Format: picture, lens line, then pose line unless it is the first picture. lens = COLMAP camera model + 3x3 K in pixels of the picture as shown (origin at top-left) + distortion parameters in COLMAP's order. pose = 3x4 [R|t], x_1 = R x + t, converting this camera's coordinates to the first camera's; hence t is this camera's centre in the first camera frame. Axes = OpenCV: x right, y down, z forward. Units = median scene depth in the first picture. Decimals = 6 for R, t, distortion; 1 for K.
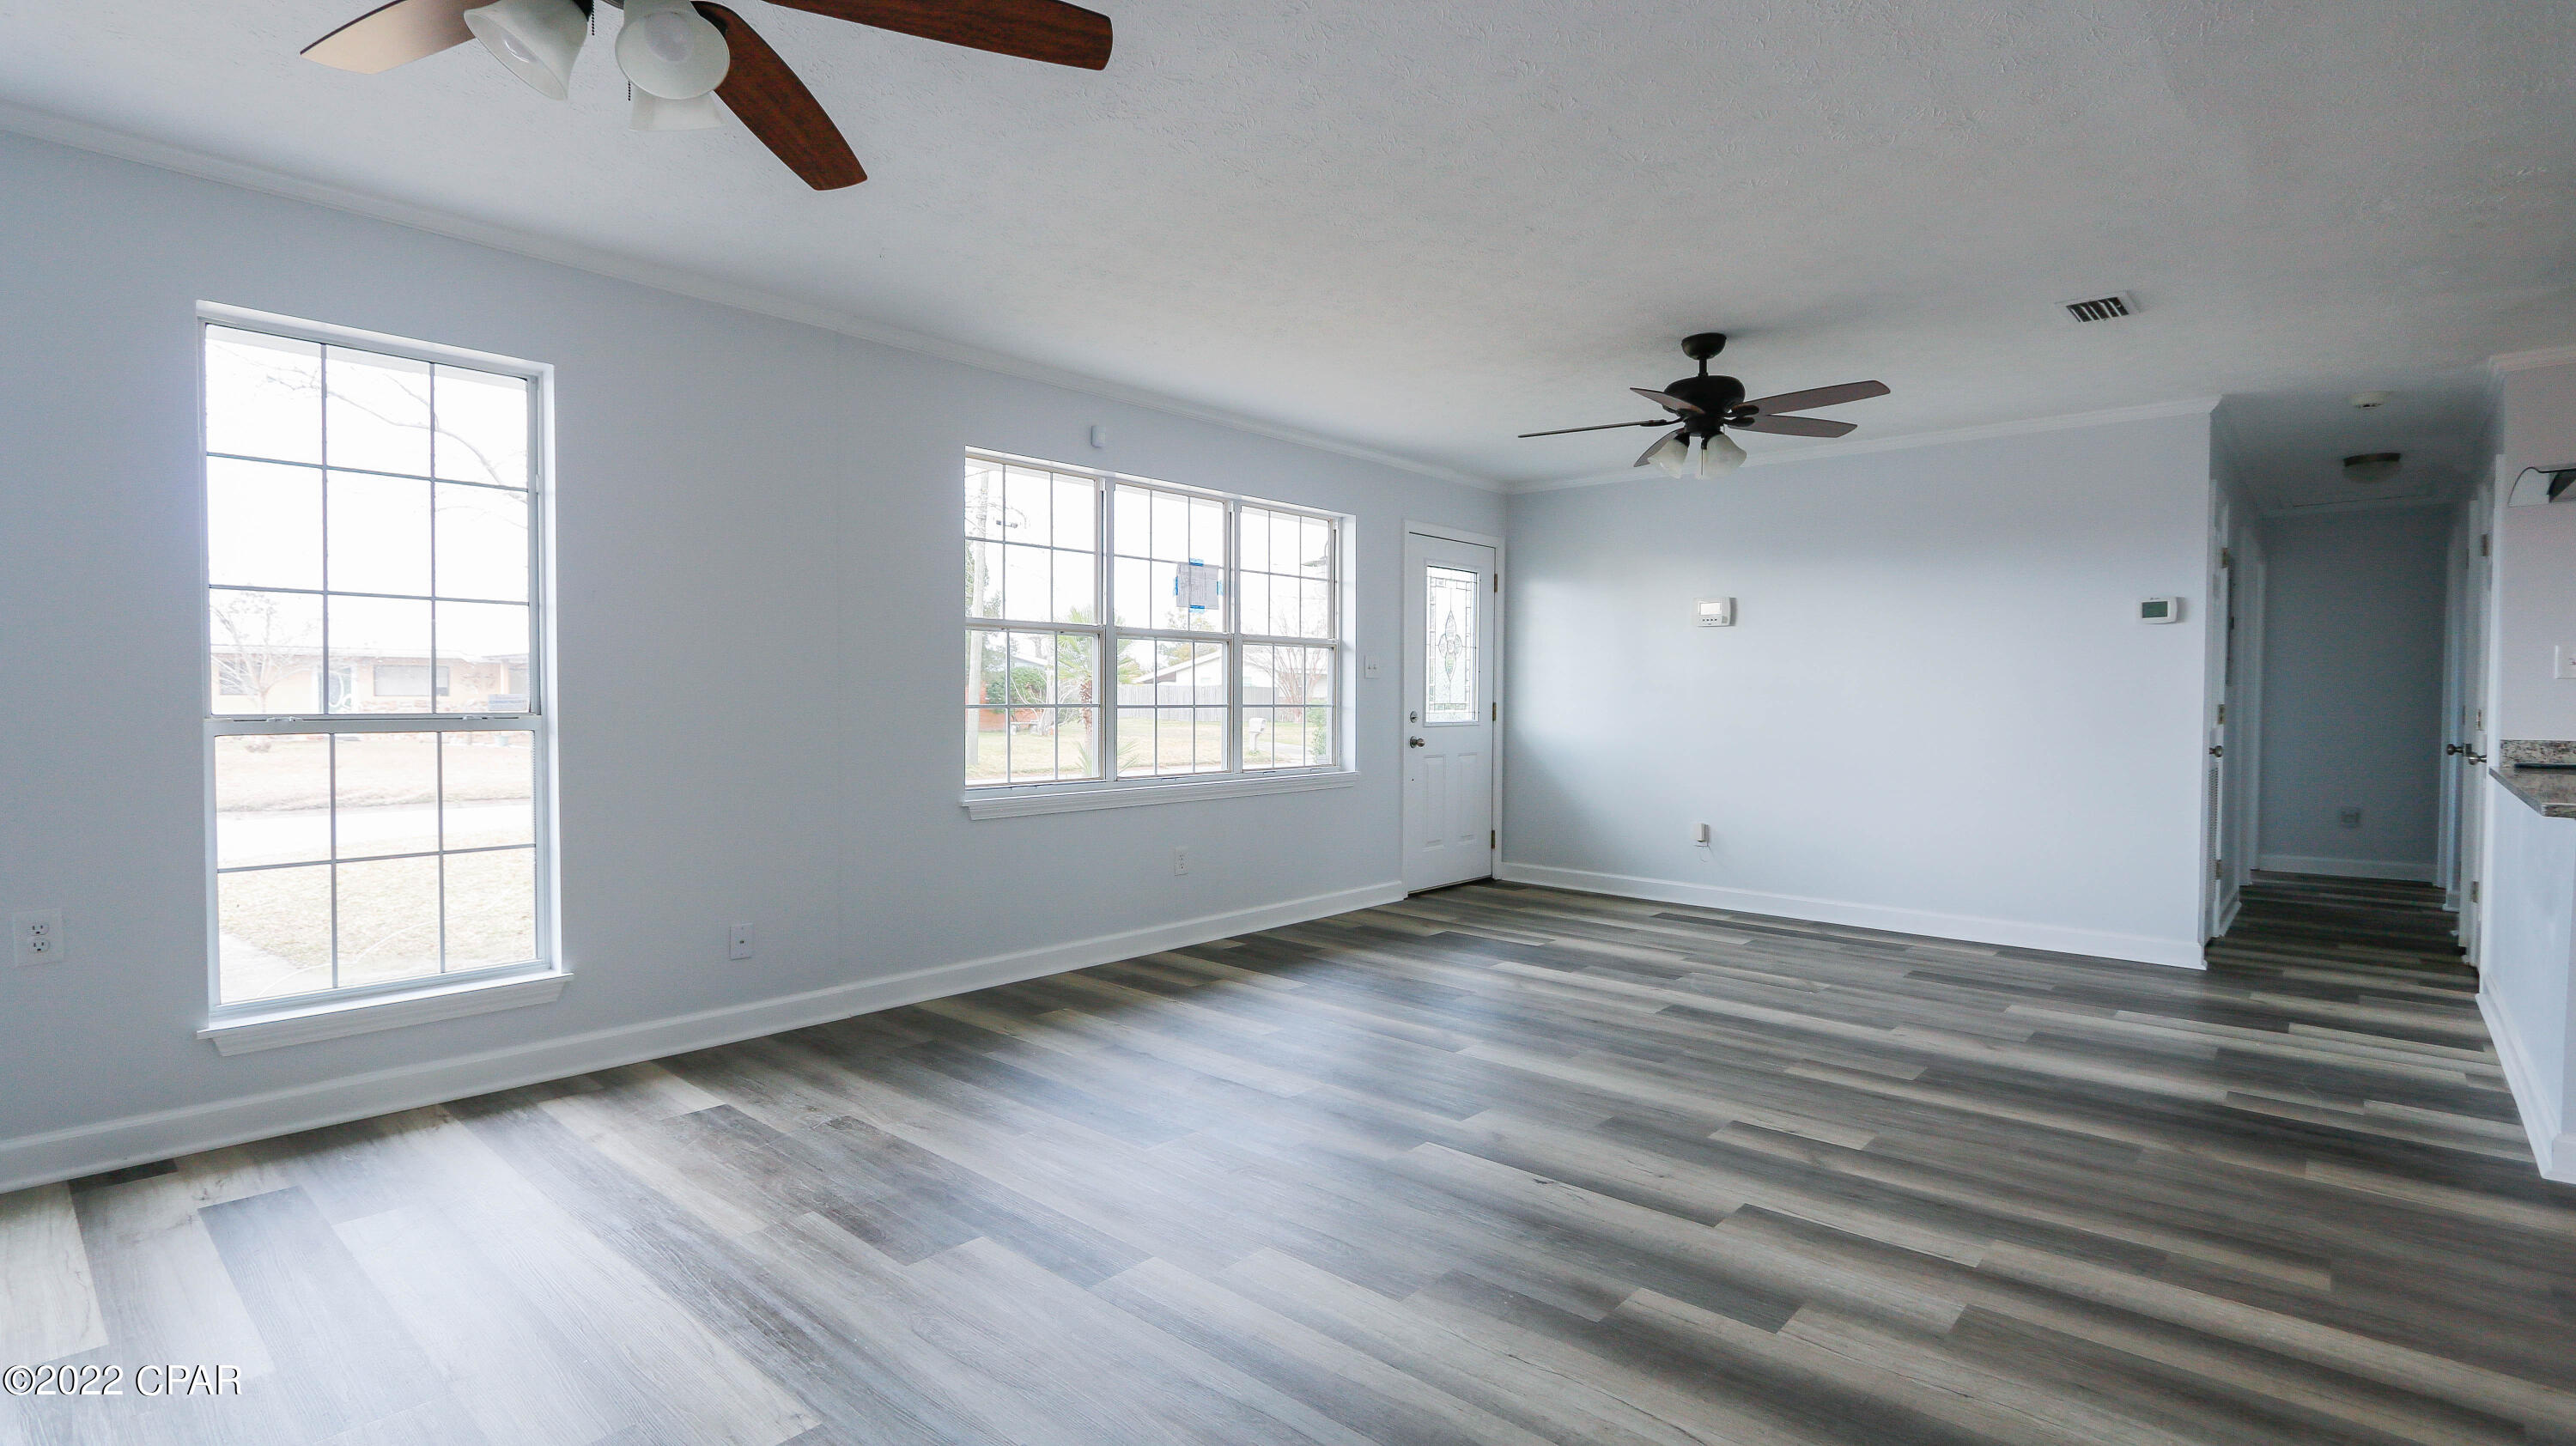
lens RADIAL K [[1155.3, 0, 1328.9], [0, 1155.3, 723.1], [0, 0, 1]] dist [-0.000774, -0.000064]
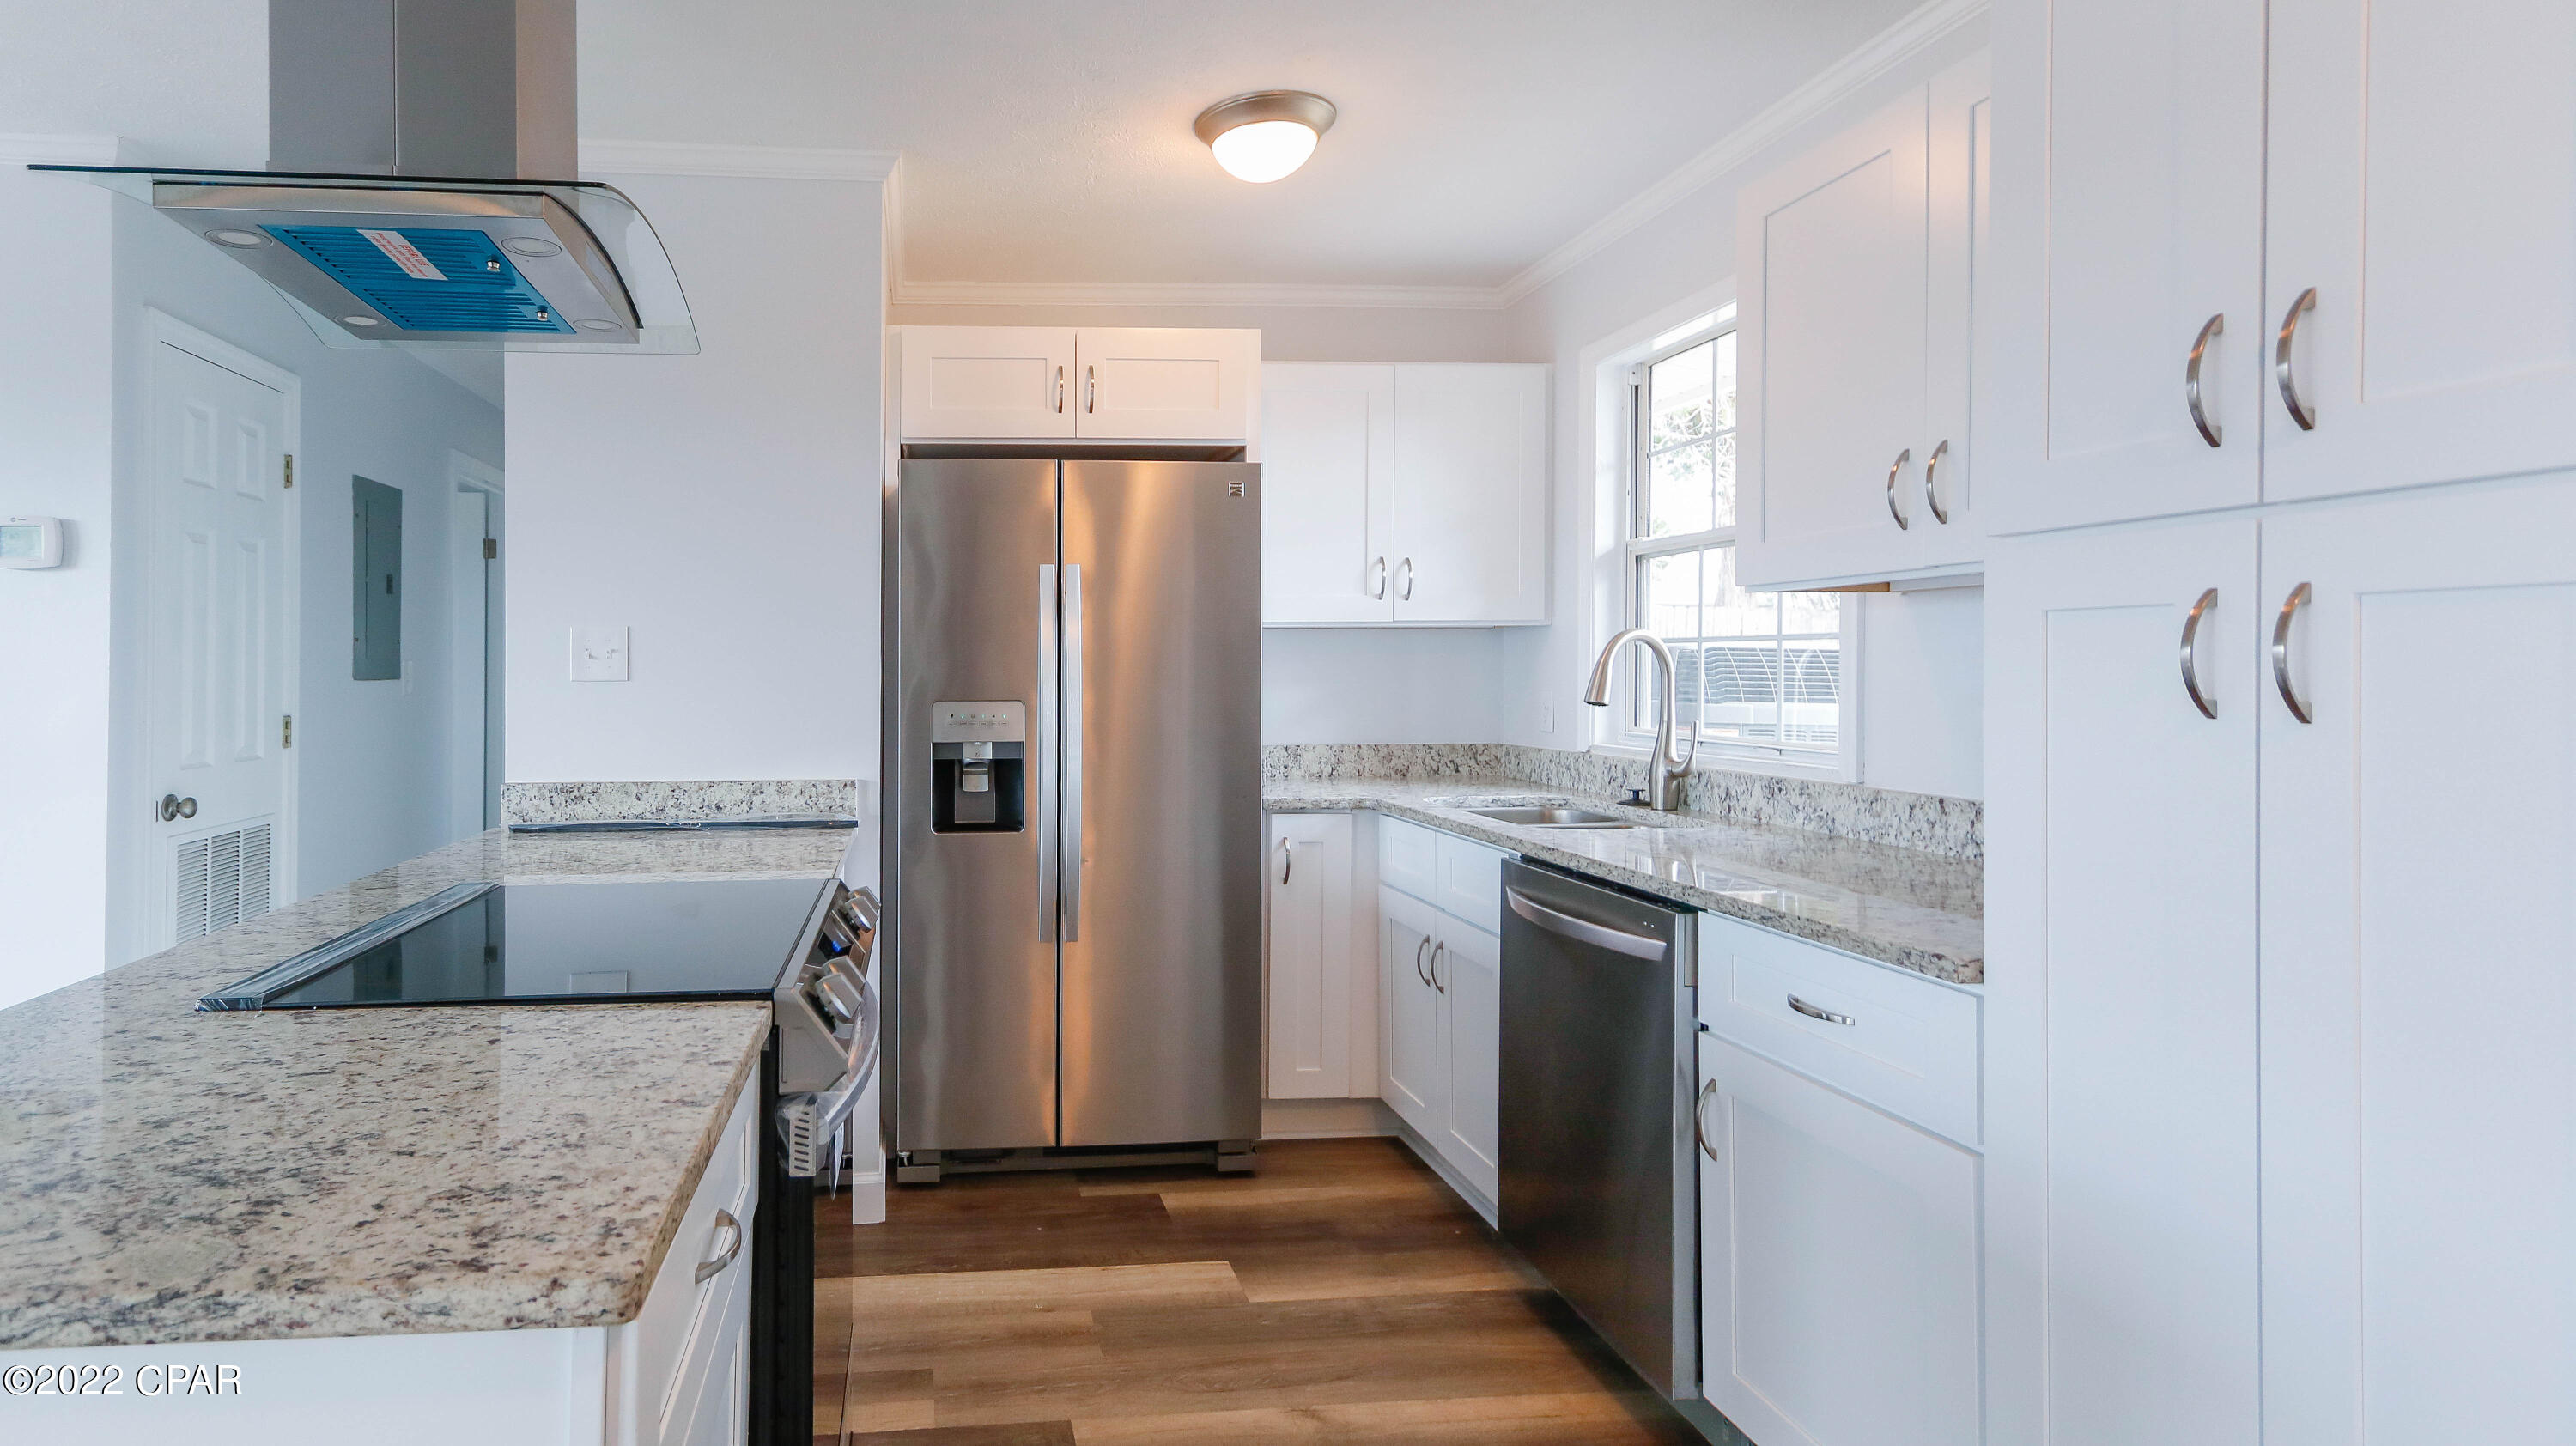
lens RADIAL K [[1298.8, 0, 1005.3], [0, 1298.8, 675.7], [0, 0, 1]] dist [0.014288, -0.000335]
pose [[0.693587, -0.007493, 0.720334, 0.630269], [0.021126, 0.999727, -0.009943, -0.025591], [-0.720063, 0.022114, 0.693556, 0.308734]]
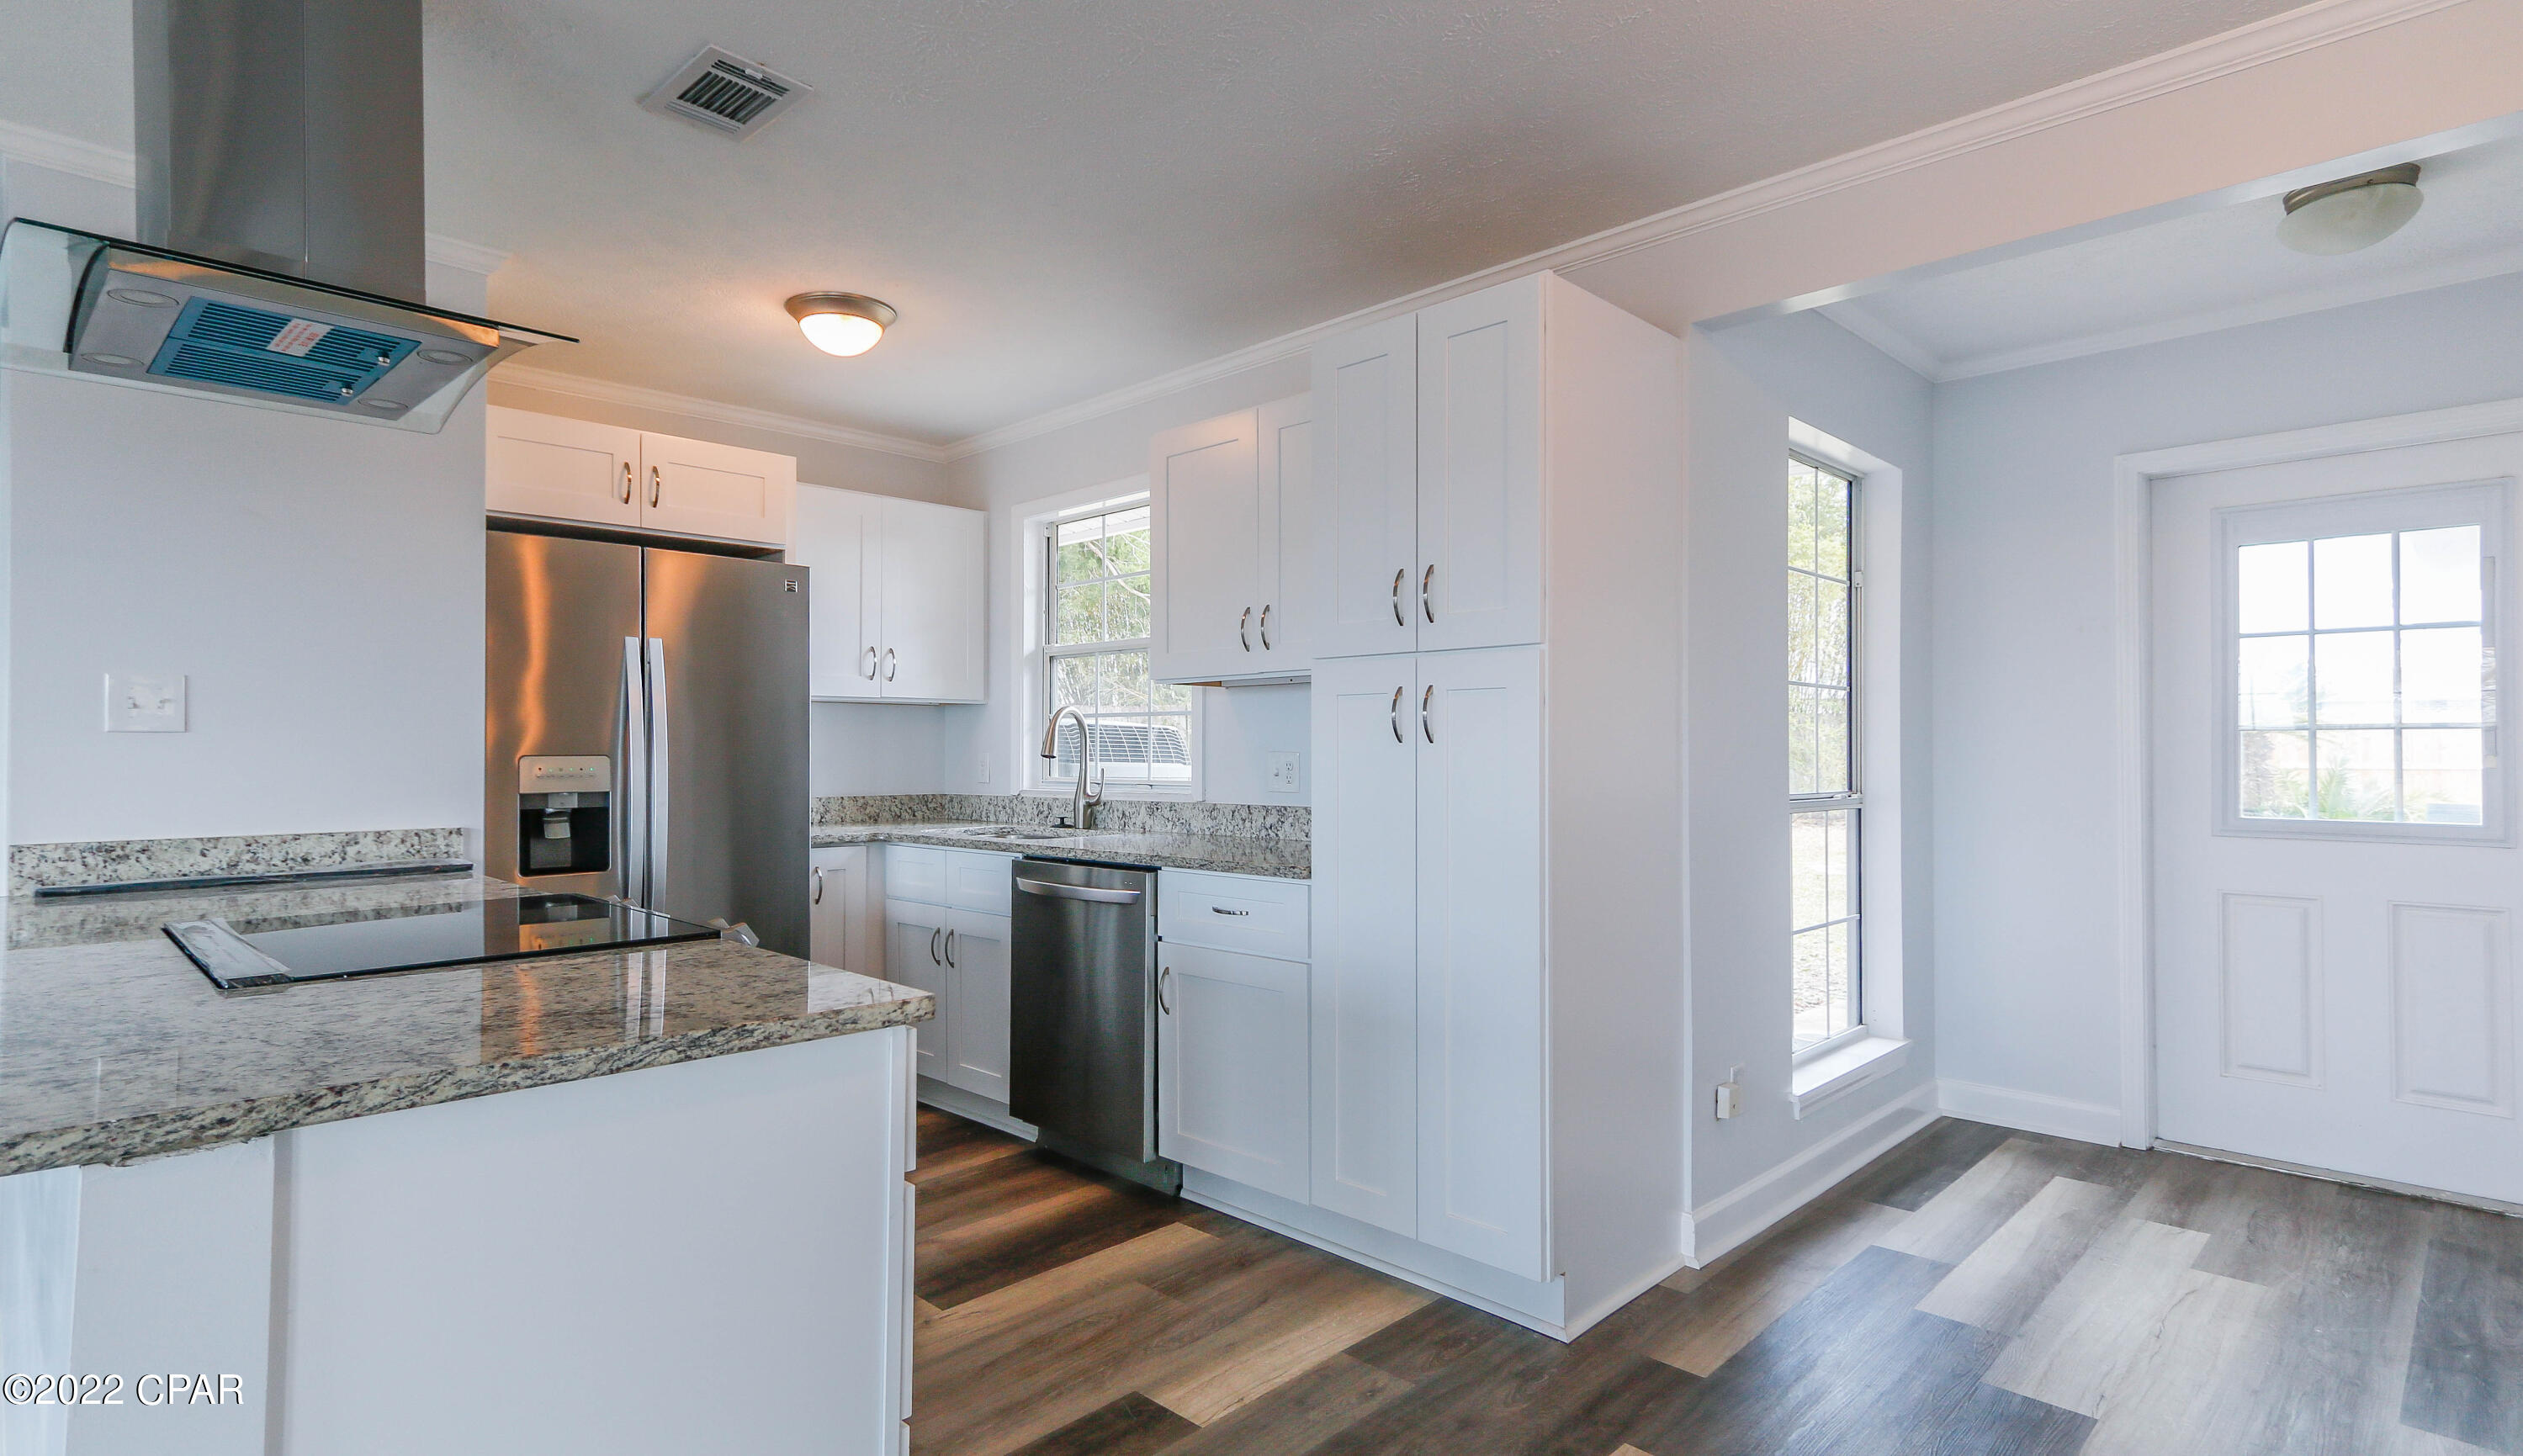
lens RADIAL K [[1241.3, 0, 1226.1], [0, 1241.3, 767.0], [0, 0, 1]] dist [0.000233, 0.000058]
pose [[0.057832, -0.013635, 0.998233, 0.423474], [0.024293, 0.999630, 0.012247, -0.013253], [-0.998031, 0.023542, 0.058142, 0.361466]]
